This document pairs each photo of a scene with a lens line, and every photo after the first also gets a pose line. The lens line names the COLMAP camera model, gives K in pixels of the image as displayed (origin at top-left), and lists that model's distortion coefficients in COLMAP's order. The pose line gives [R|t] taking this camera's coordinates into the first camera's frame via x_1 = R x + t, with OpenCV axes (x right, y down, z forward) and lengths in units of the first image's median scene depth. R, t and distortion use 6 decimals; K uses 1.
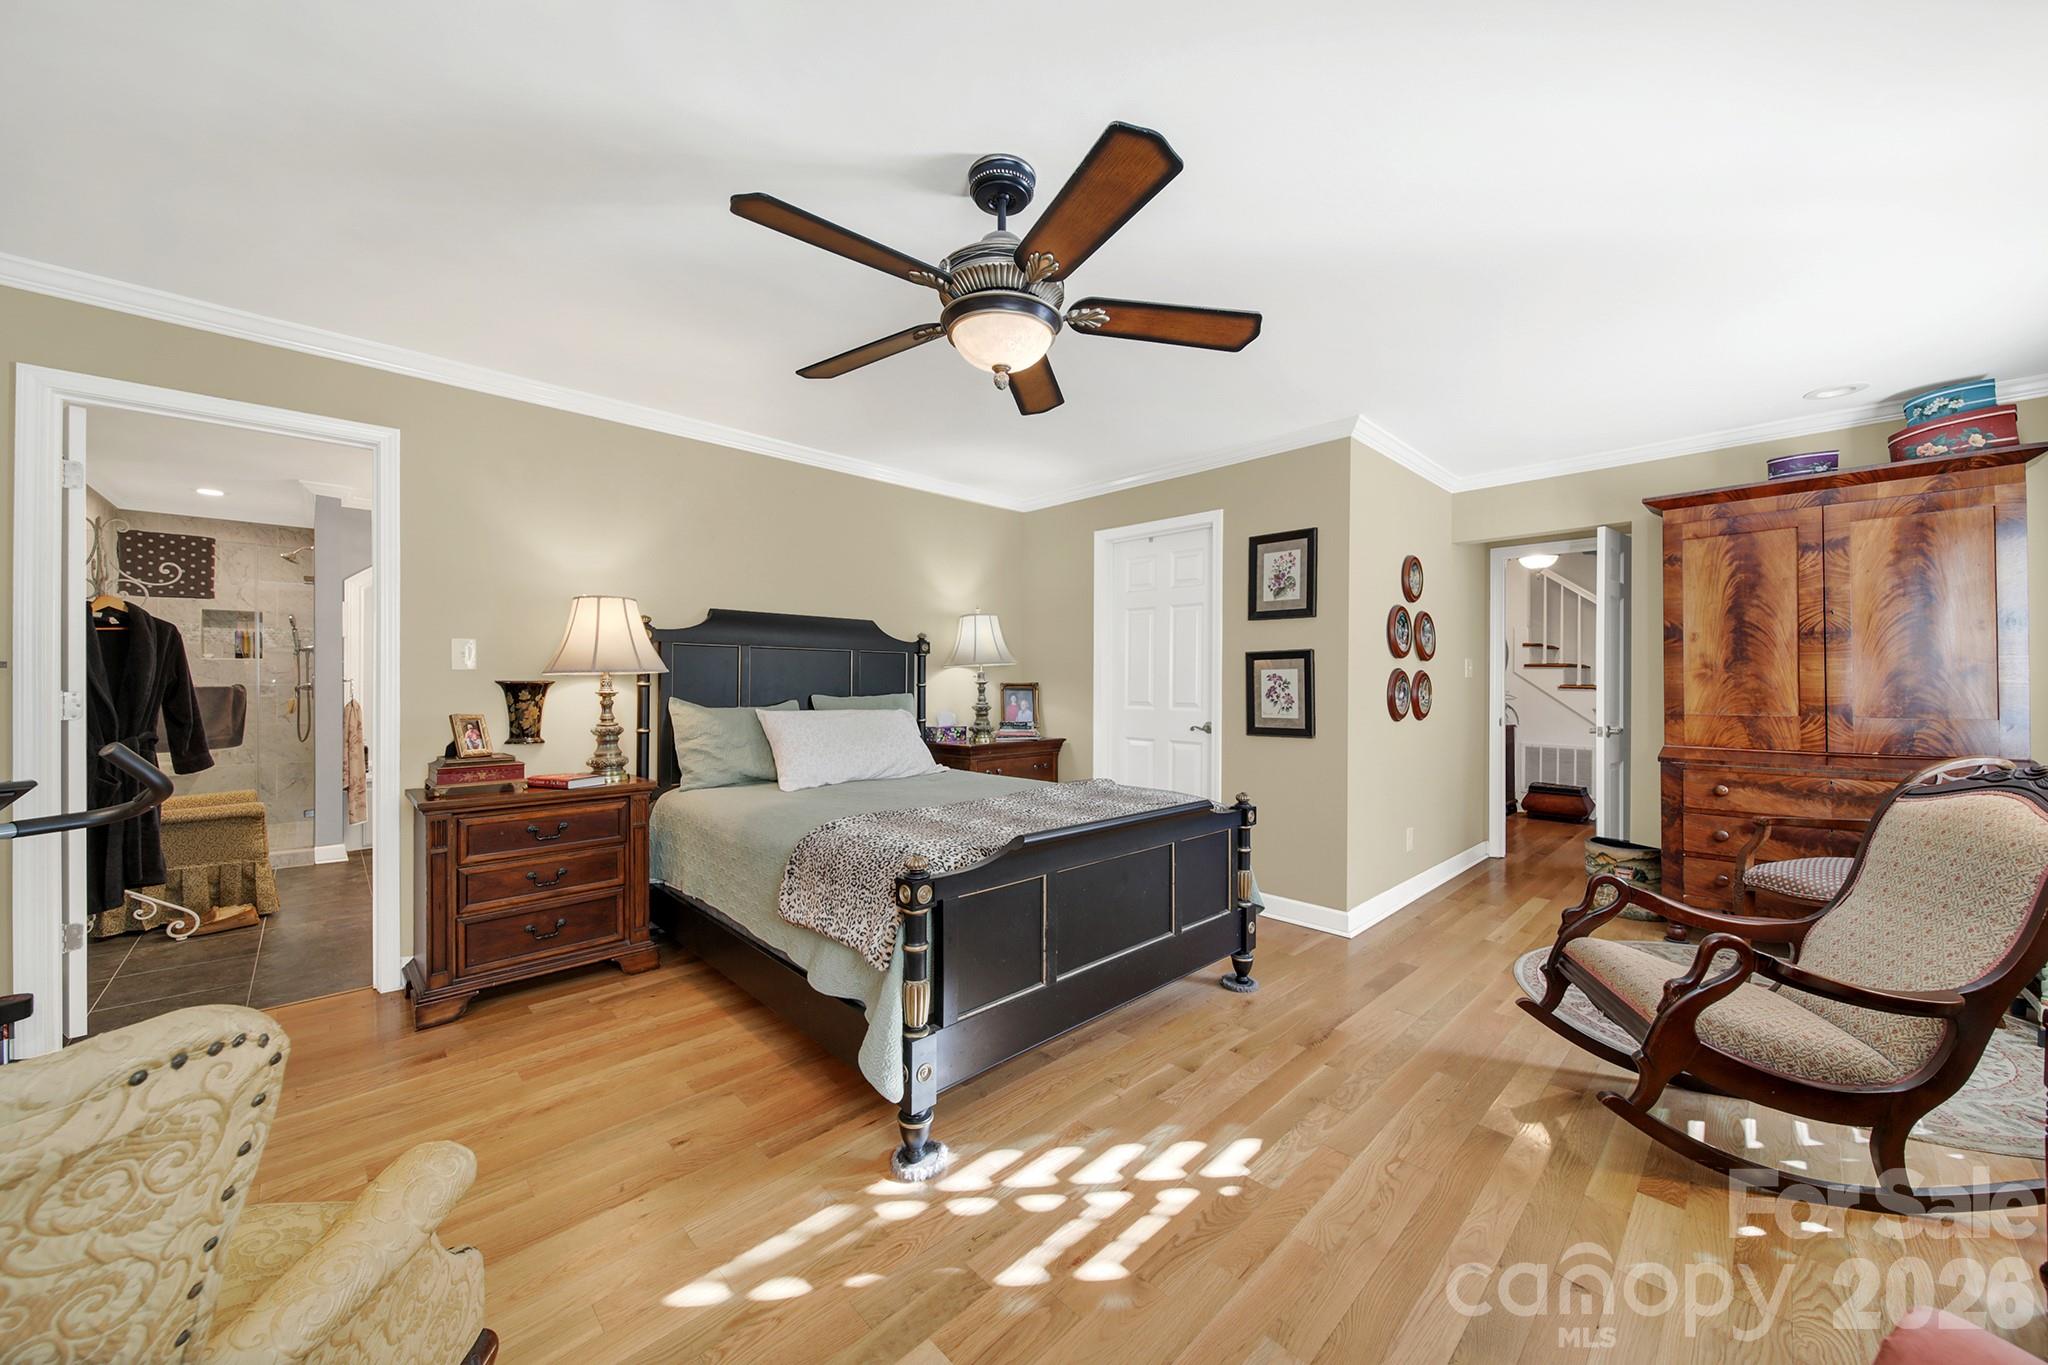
lens RADIAL K [[741.5, 0, 1024.1], [0, 741.5, 679.1], [0, 0, 1]] dist [-0.001149, -0.001237]
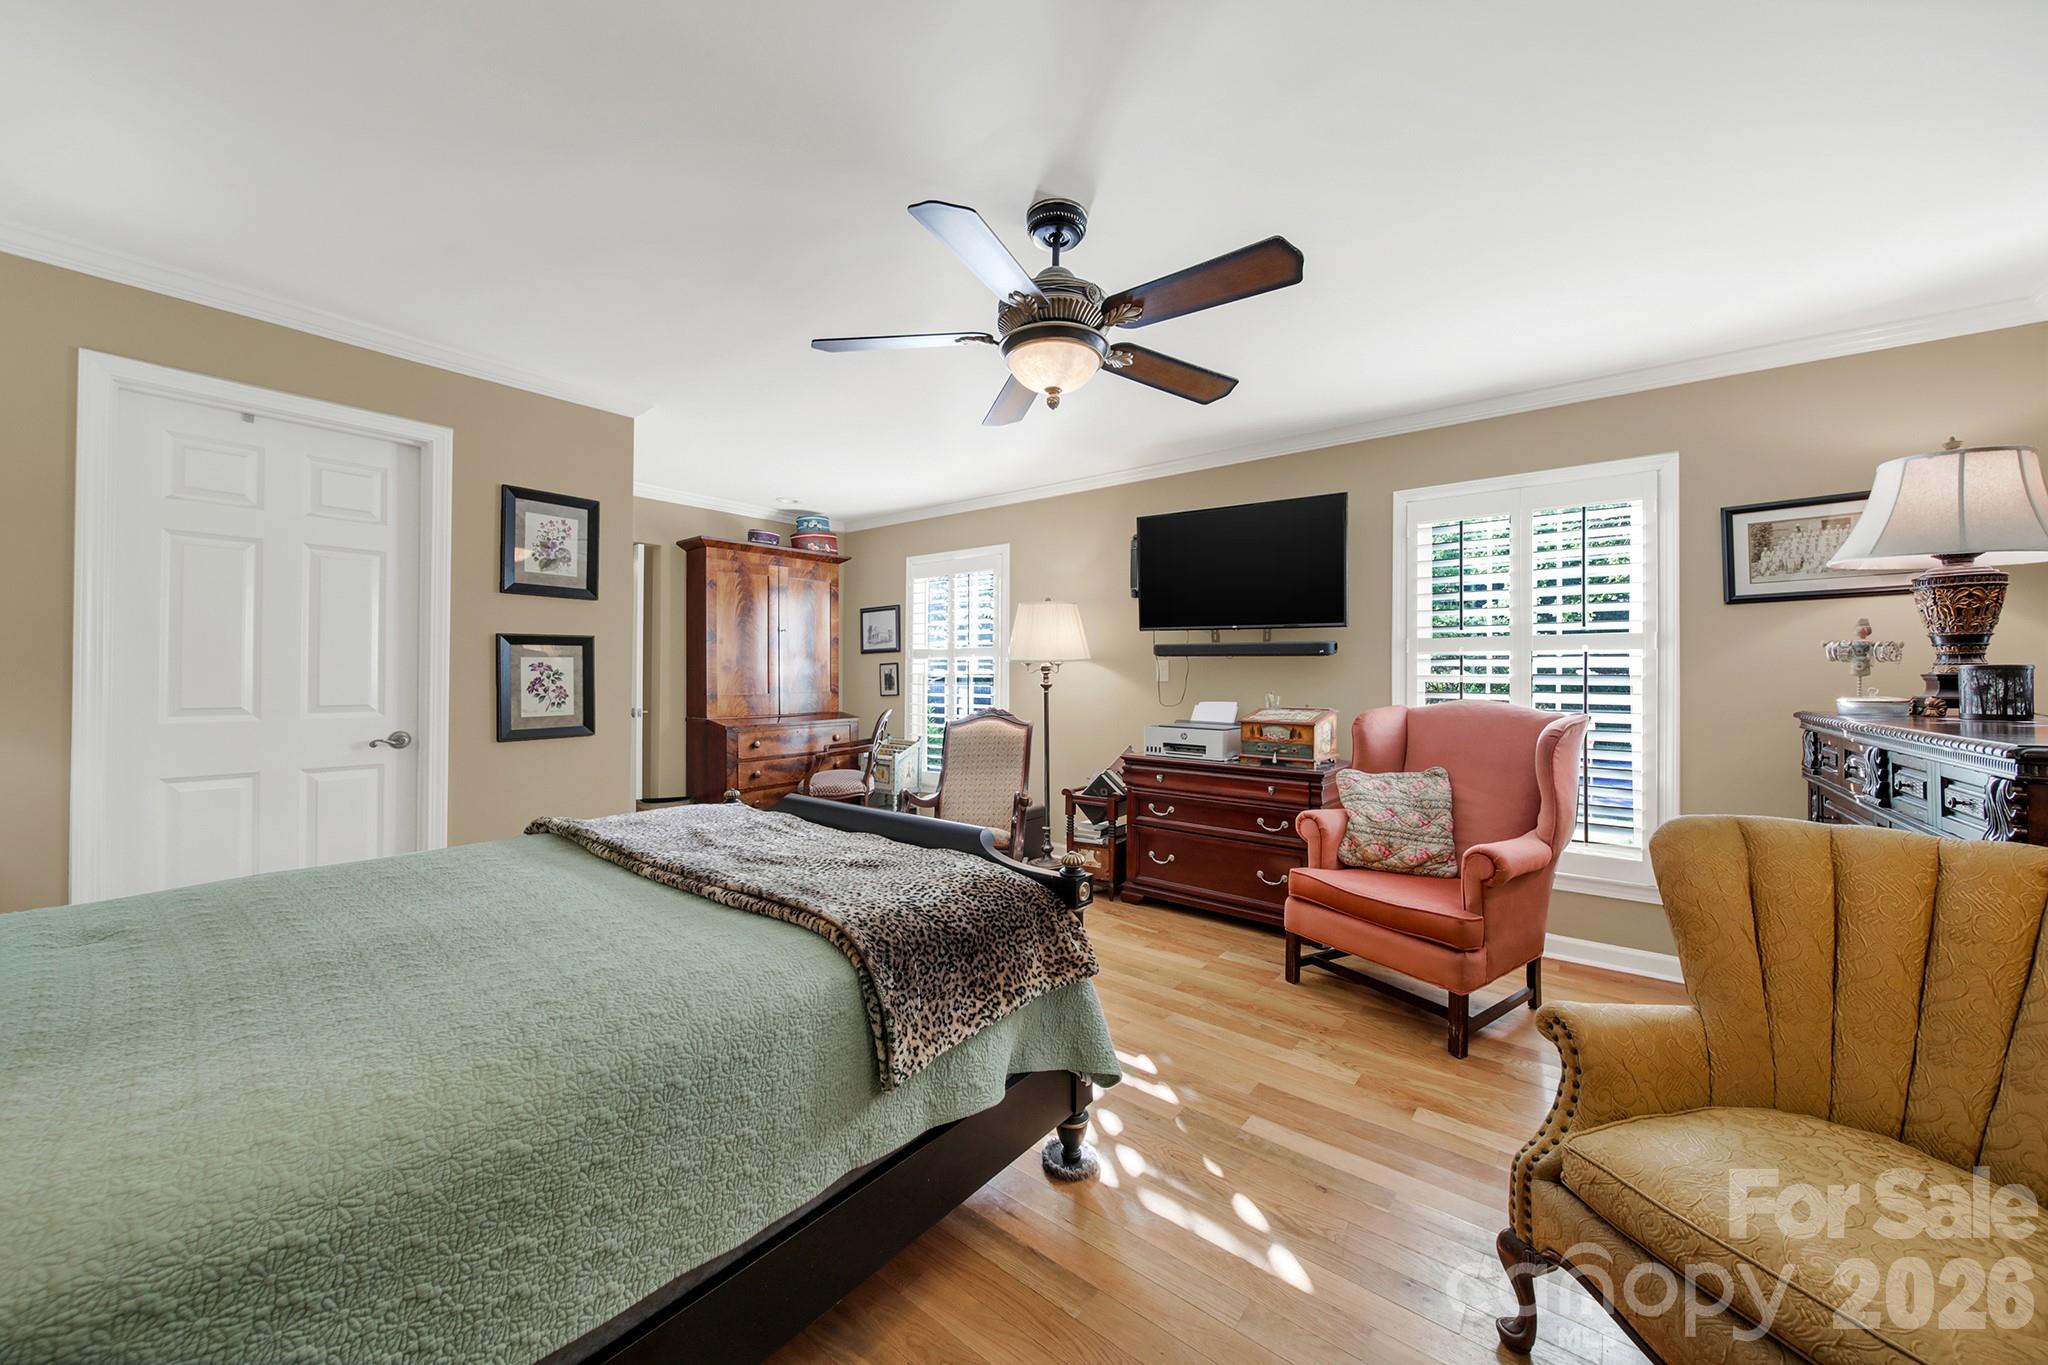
lens RADIAL K [[741.5, 0, 1018.6], [0, 741.5, 672.4], [0, 0, 1]] dist [-0.001149, -0.001237]
pose [[-0.139571, -0.002289, 0.990209, -0.566862], [-0.009121, 0.999958, 0.001026, -0.001918], [-0.990170, -0.008889, -0.139586, 0.612124]]
